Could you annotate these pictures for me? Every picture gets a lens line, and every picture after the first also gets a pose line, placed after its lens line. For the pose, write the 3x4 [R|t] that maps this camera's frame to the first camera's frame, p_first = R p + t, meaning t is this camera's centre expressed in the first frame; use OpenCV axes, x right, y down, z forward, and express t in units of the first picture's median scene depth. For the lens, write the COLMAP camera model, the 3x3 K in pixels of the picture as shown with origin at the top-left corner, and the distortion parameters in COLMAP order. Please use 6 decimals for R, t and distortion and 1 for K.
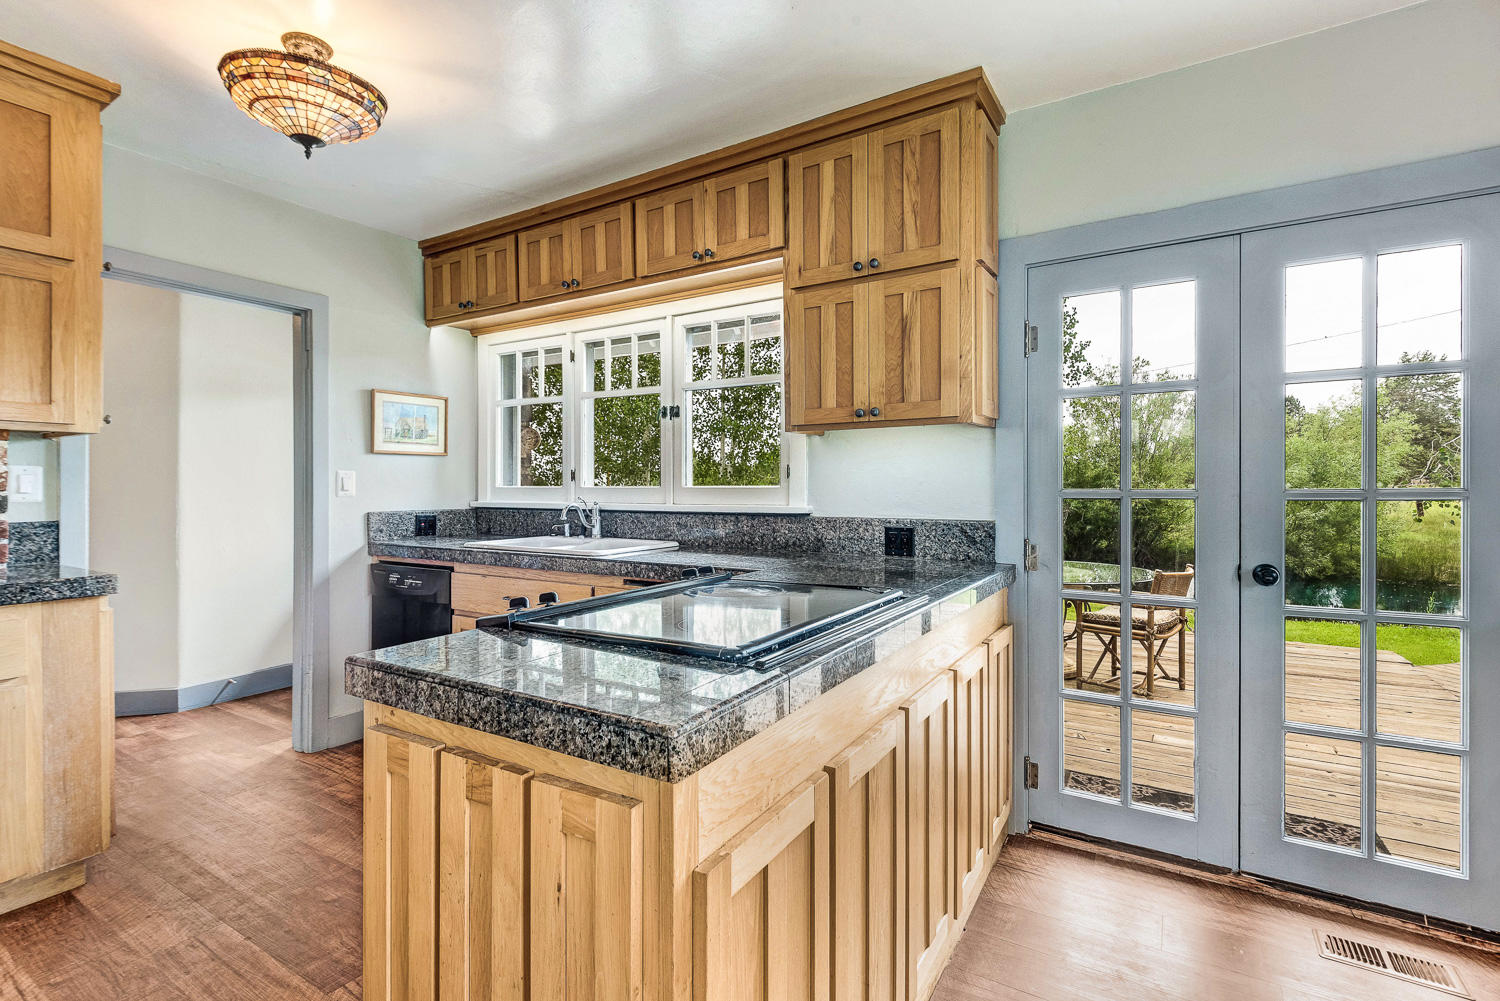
lens RADIAL K [[692.7, 0, 744.4], [0, 692.7, 492.9], [0, 0, 1]] dist [0.000294, -0.000122]
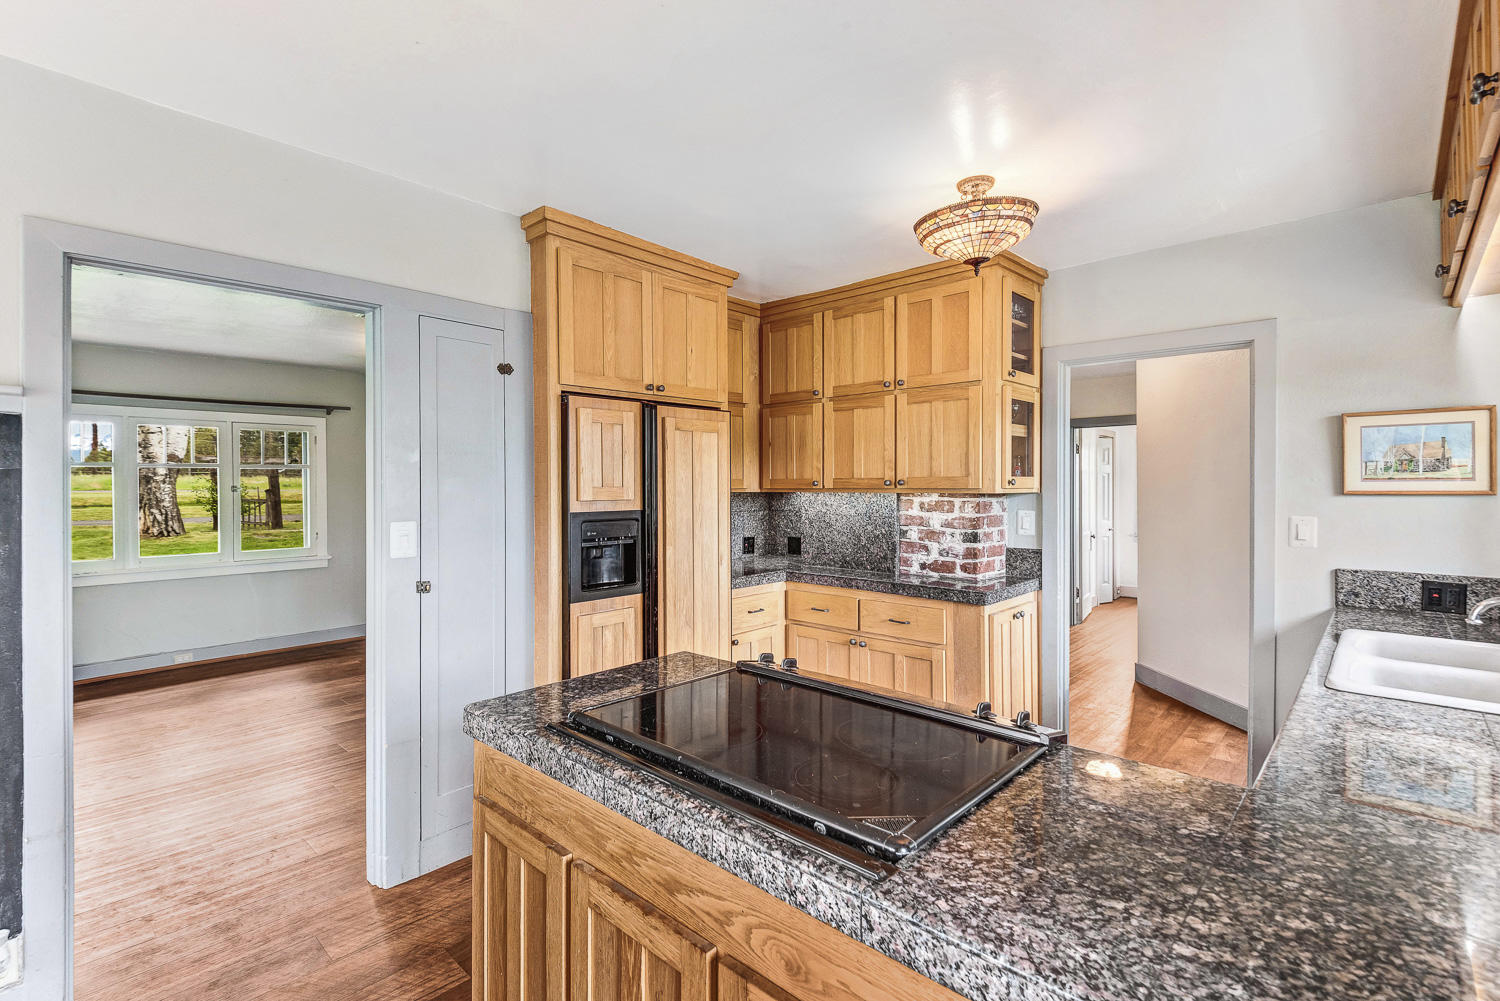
lens RADIAL K [[692.7, 0, 744.3], [0, 692.7, 488.0], [0, 0, 1]] dist [0.000294, -0.000122]
pose [[-0.204904, 0.004111, -0.978773, 0.377317], [-0.007678, 0.999954, 0.005807, -0.064049], [0.978752, 0.008705, -0.204863, 0.491809]]
